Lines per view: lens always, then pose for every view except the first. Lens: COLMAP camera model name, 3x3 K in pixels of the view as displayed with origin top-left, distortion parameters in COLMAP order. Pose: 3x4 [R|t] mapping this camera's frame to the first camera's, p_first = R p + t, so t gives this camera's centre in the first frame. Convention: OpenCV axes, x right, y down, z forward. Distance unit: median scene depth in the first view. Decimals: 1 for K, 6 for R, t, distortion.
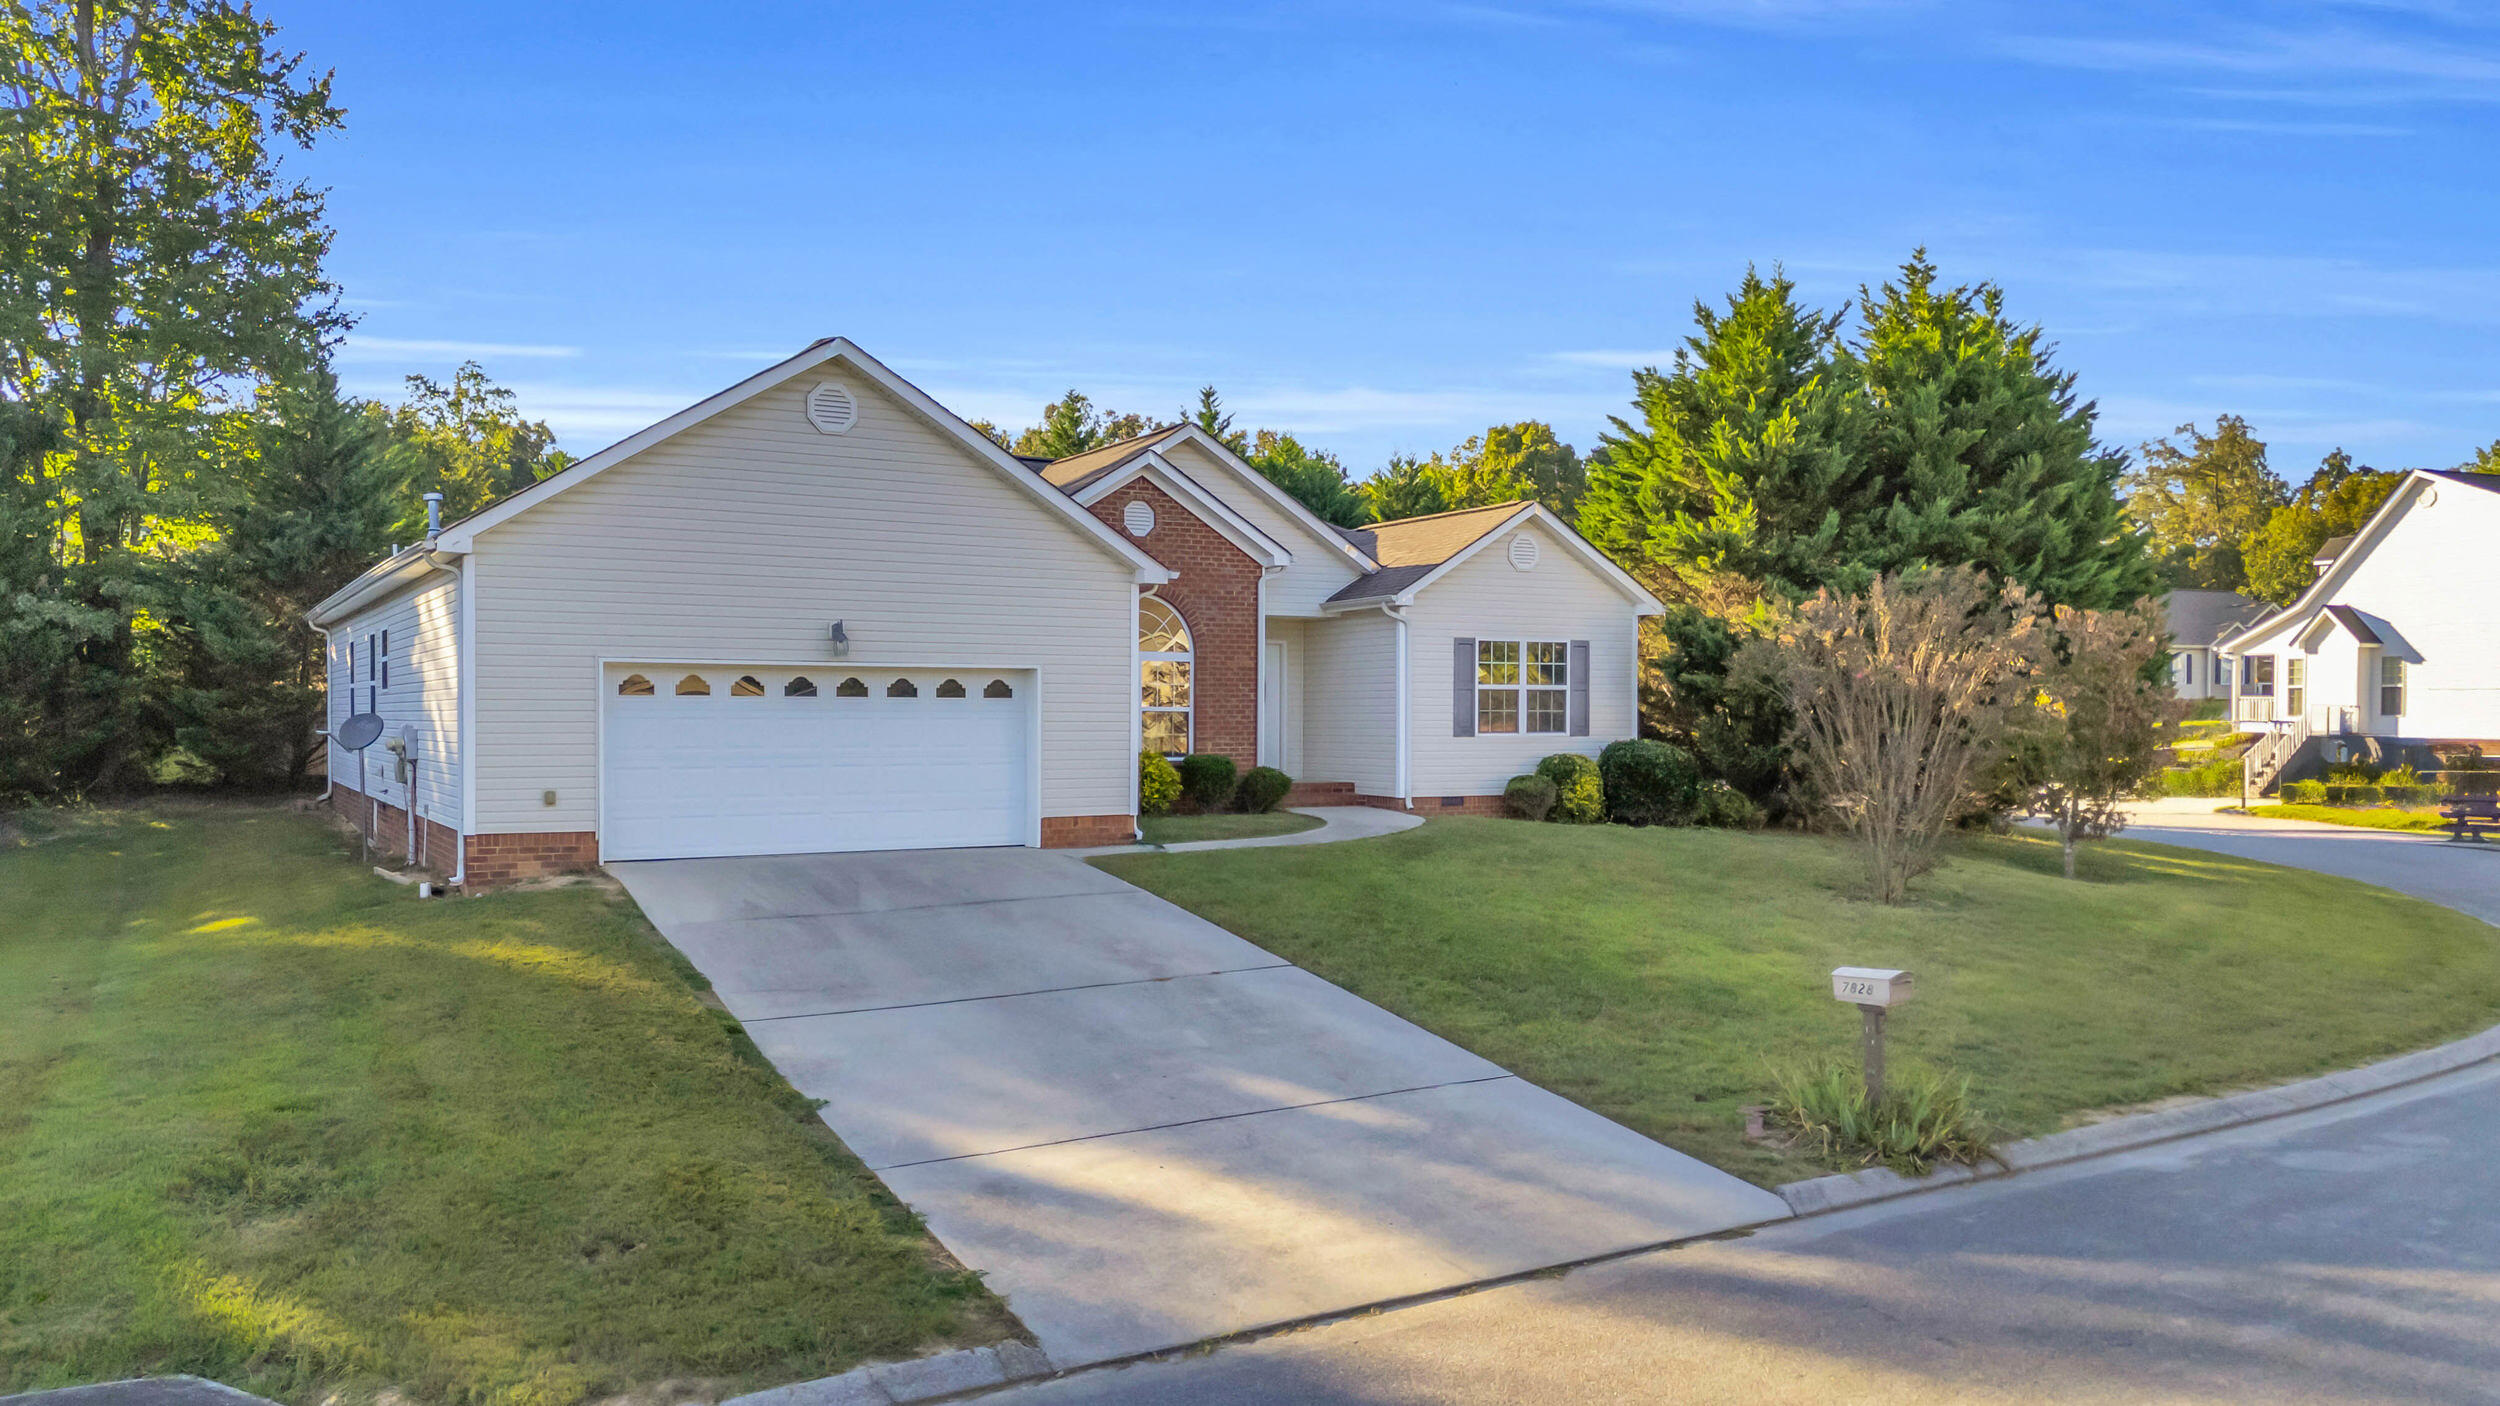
lens RADIAL K [[1847.4, 0, 1231.8], [0, 1847.4, 711.5], [0, 0, 1]] dist [0.041175, -0.006589]
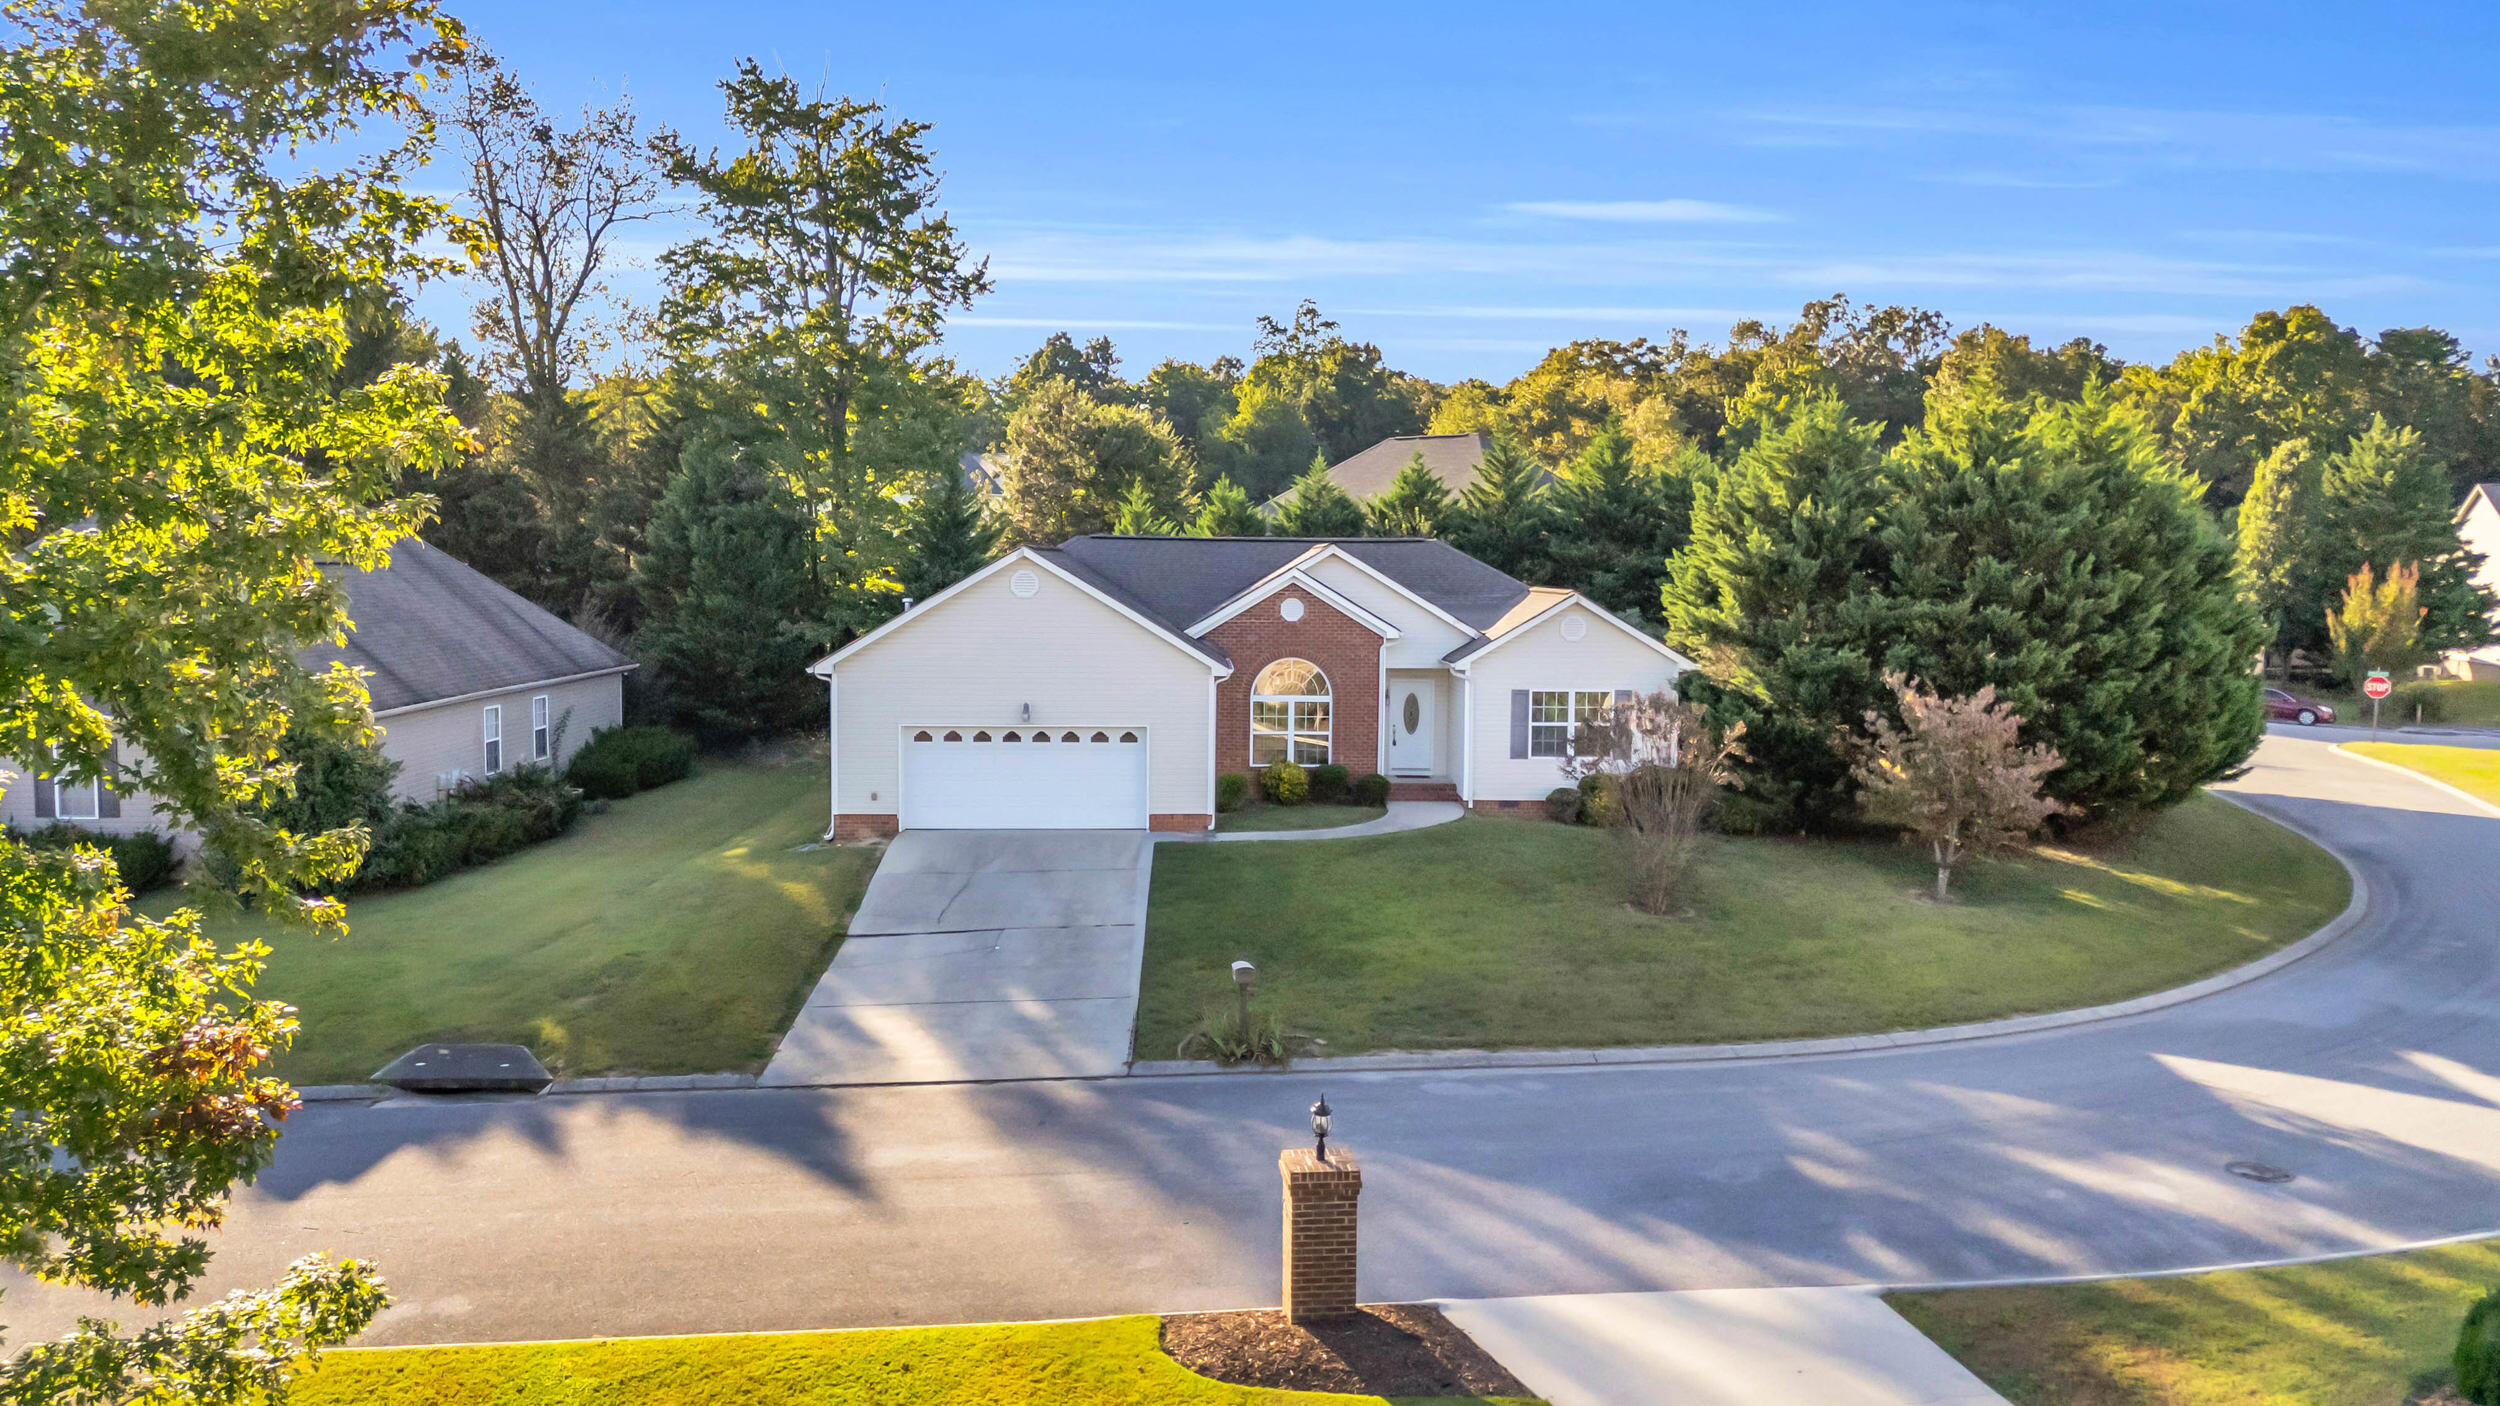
lens RADIAL K [[1785.3, 0, 1203.7], [0, 1785.3, 661.1], [0, 0, 1]] dist [0.077853, -0.001461]
pose [[0.878370, 0.029398, -0.477076, 0.569718], [-0.002795, 0.998406, 0.056376, -0.139169], [0.477973, -0.048186, 0.877052, -0.324811]]
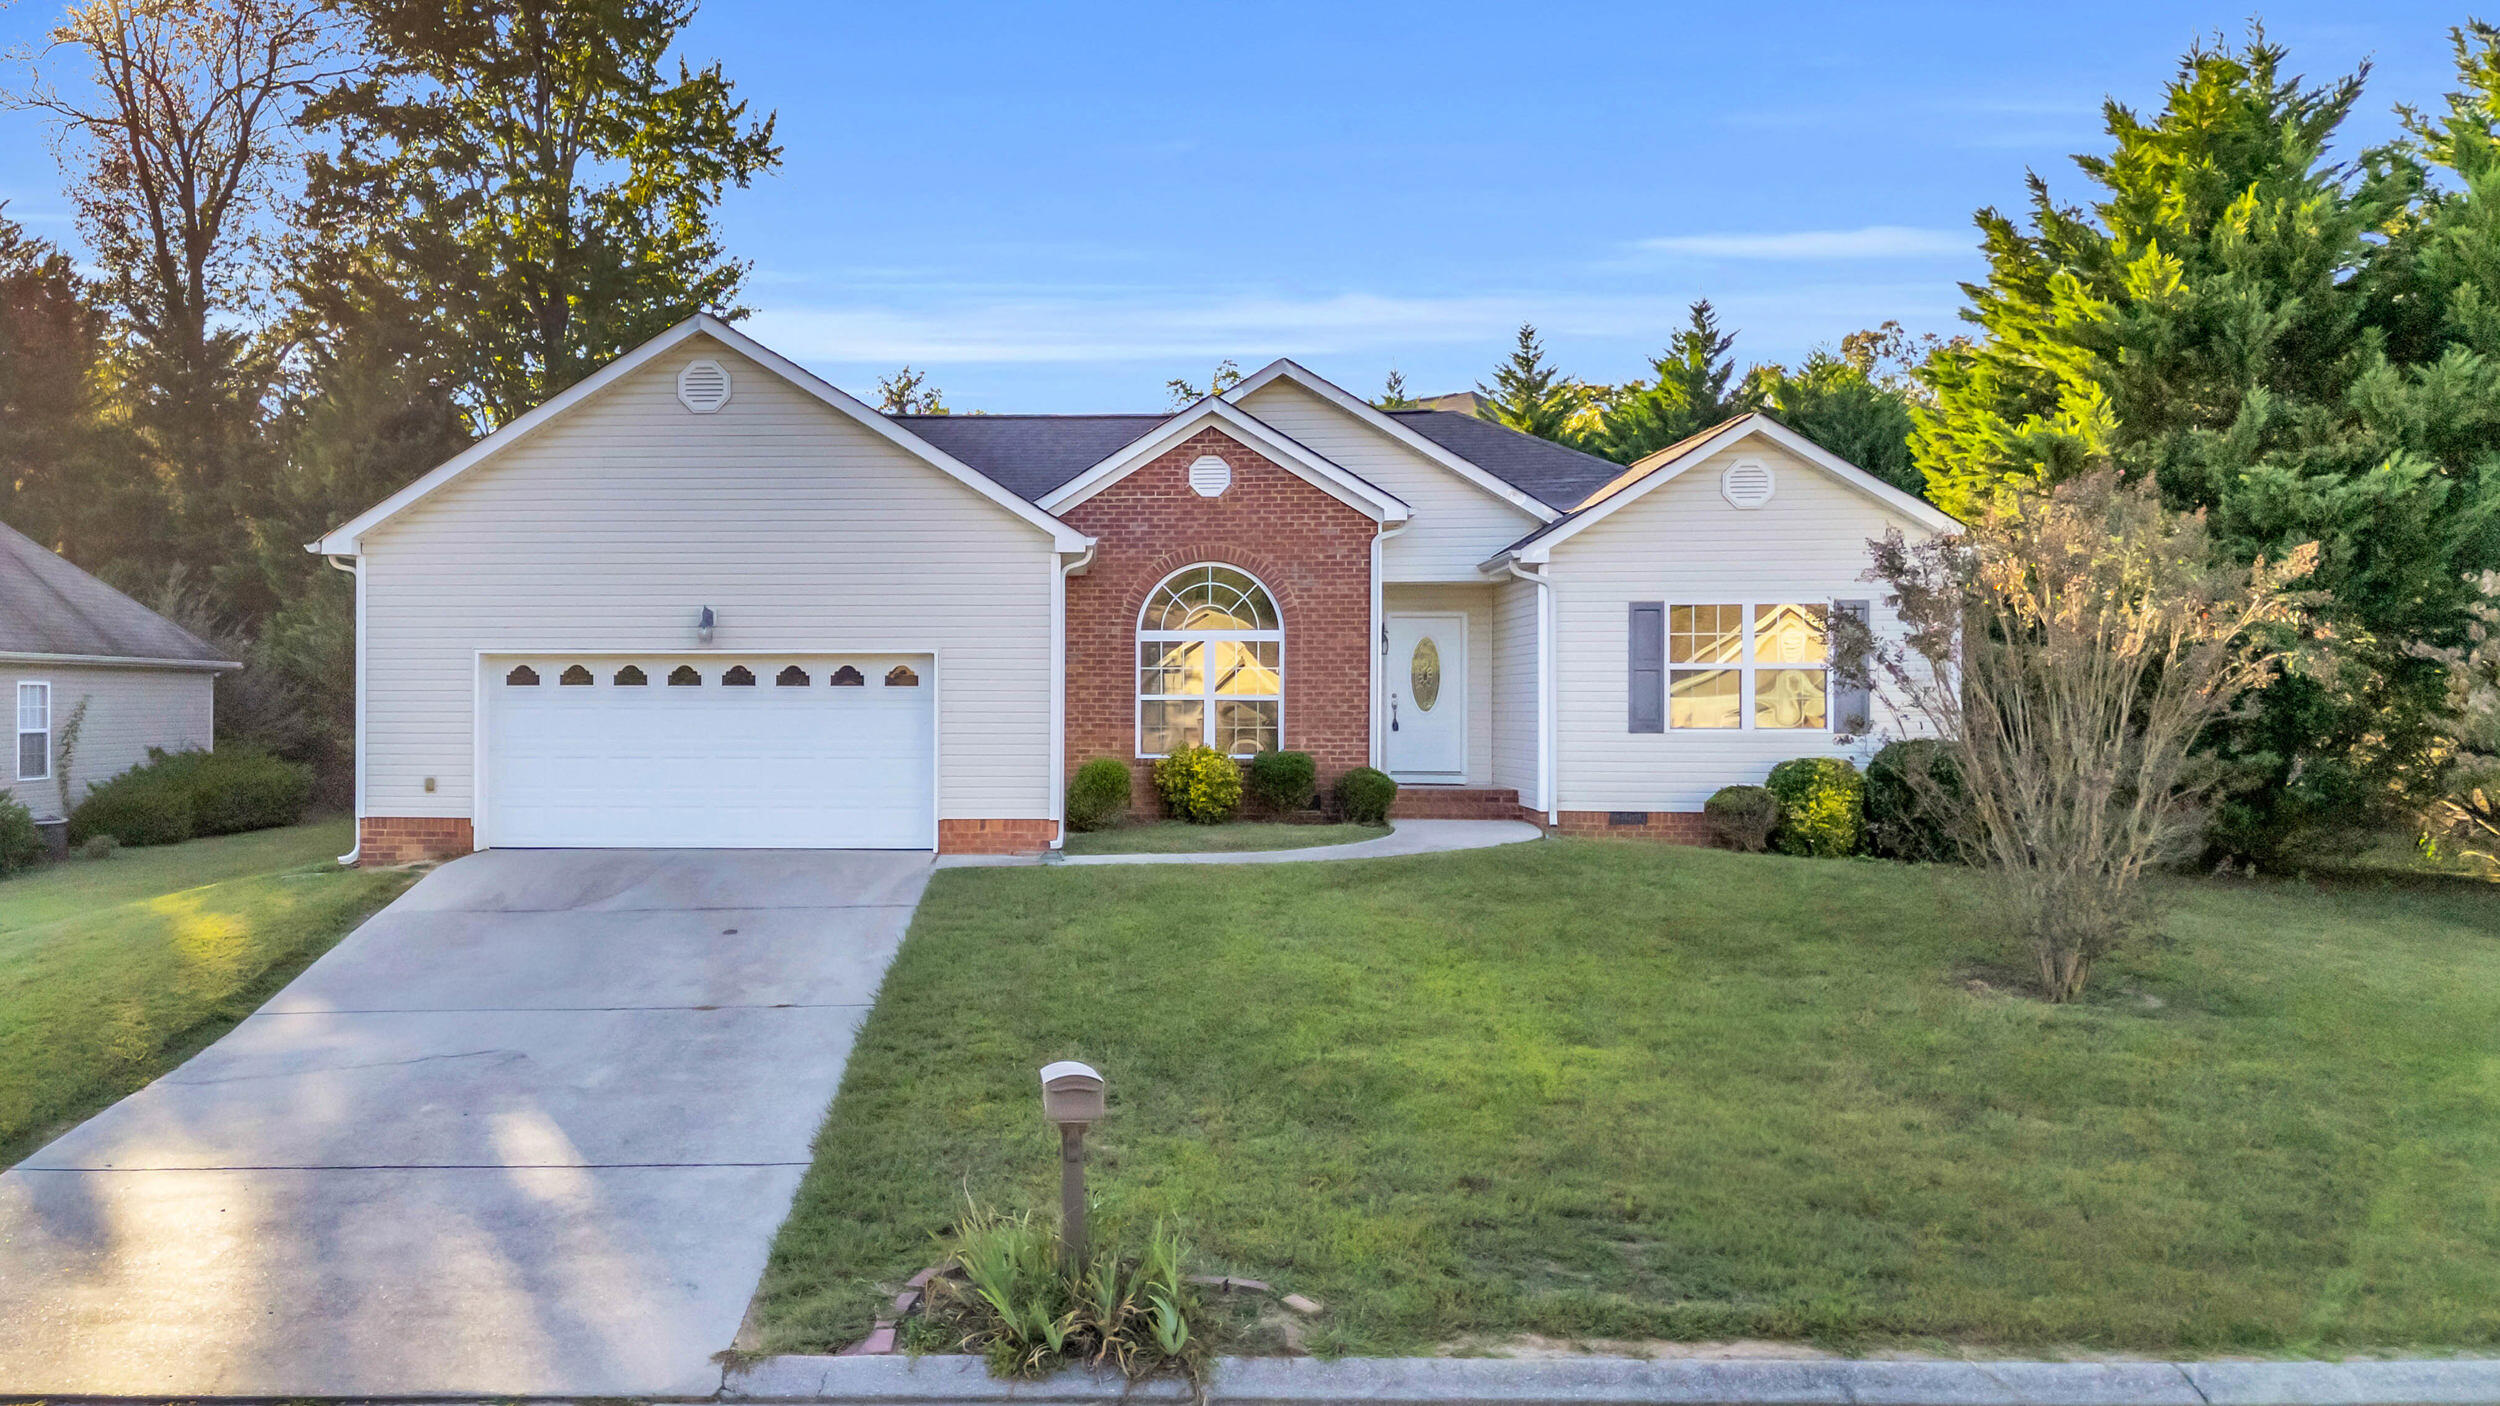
lens RADIAL K [[1942.7, 0, 915.9], [0, 1942.7, 649.3], [0, 0, 1]] dist [0.046092, -0.011533]
pose [[0.825034, -0.016697, -0.564837, 0.331752], [0.001827, 0.999637, -0.026880, 0.000274], [0.565081, 0.021145, 0.824765, 0.171958]]
